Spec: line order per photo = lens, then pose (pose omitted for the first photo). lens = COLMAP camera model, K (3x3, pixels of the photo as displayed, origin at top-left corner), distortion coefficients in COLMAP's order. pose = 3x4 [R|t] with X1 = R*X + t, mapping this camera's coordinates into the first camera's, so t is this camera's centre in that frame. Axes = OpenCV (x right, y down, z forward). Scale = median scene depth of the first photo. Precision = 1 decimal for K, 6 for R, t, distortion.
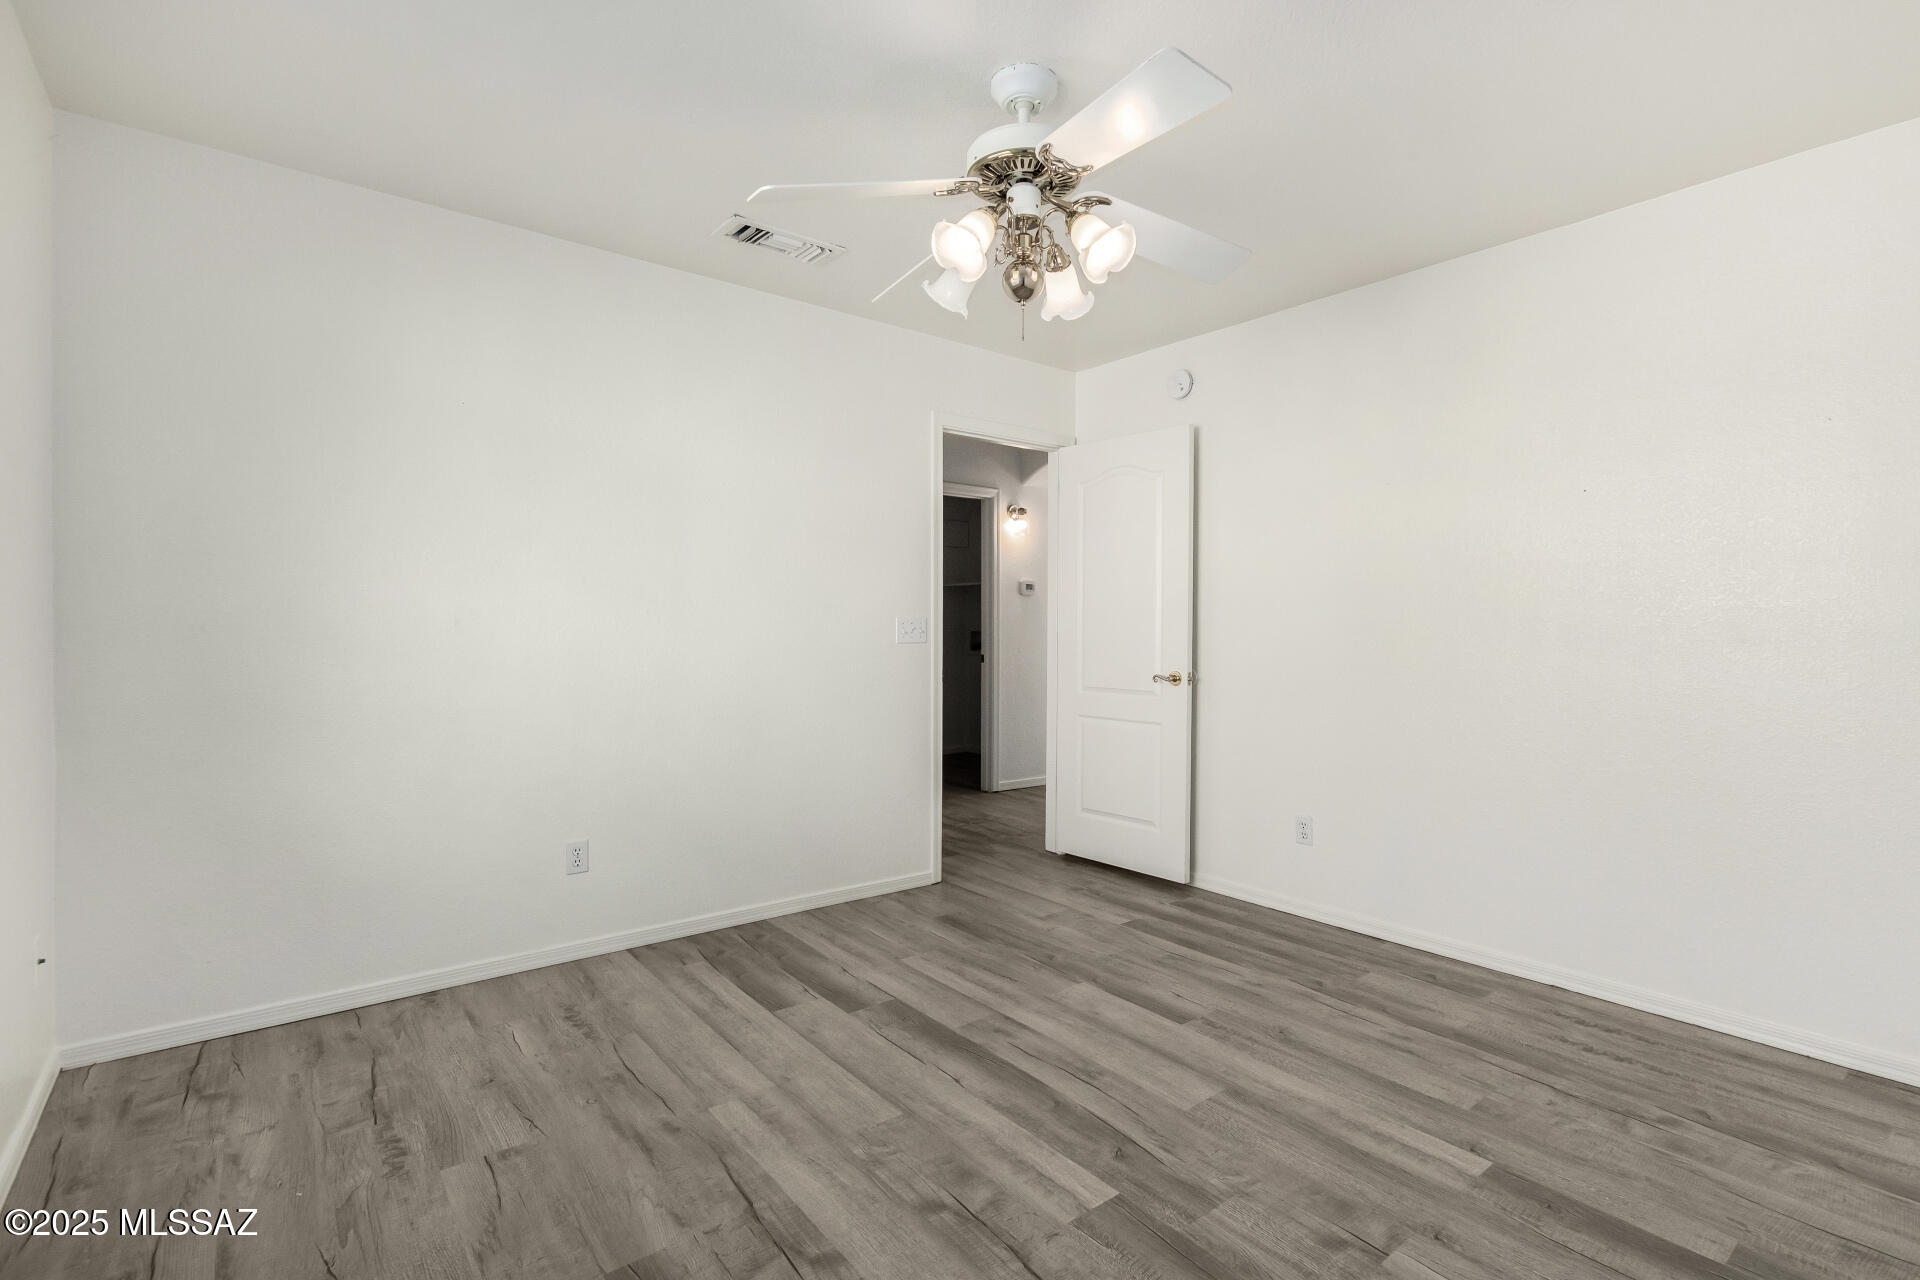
lens RADIAL K [[878.7, 0, 967.8], [0, 878.7, 631.6], [0, 0, 1]] dist [0.000903, -0.000175]
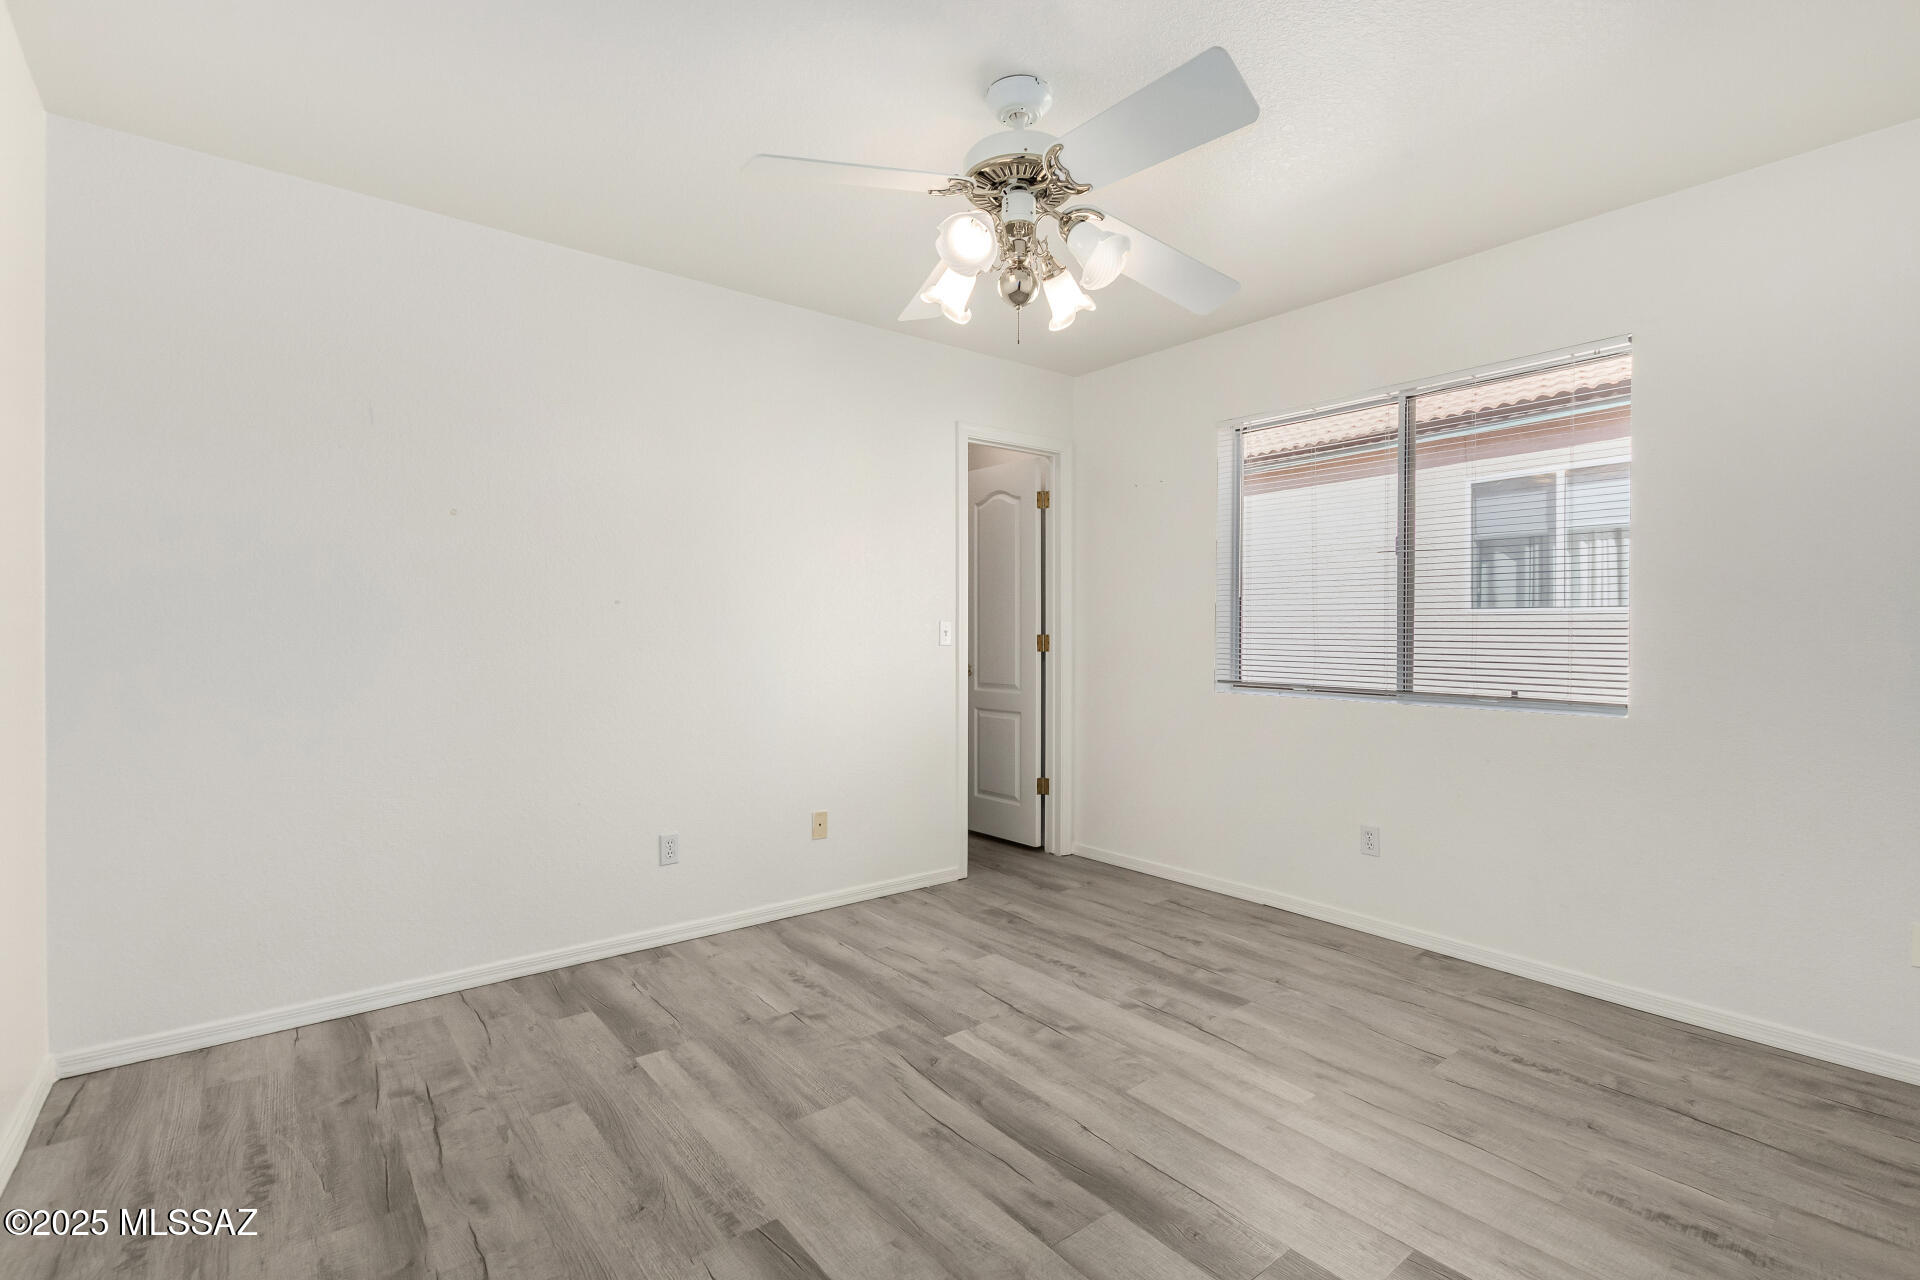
lens RADIAL K [[878.7, 0, 967.8], [0, 878.7, 631.6], [0, 0, 1]] dist [0.000903, -0.000175]
pose [[-0.999942, -0.006414, -0.008664, 0.128885], [-0.006468, 0.999960, 0.006240, -0.009300], [0.008624, 0.006295, -0.999943, 2.045736]]
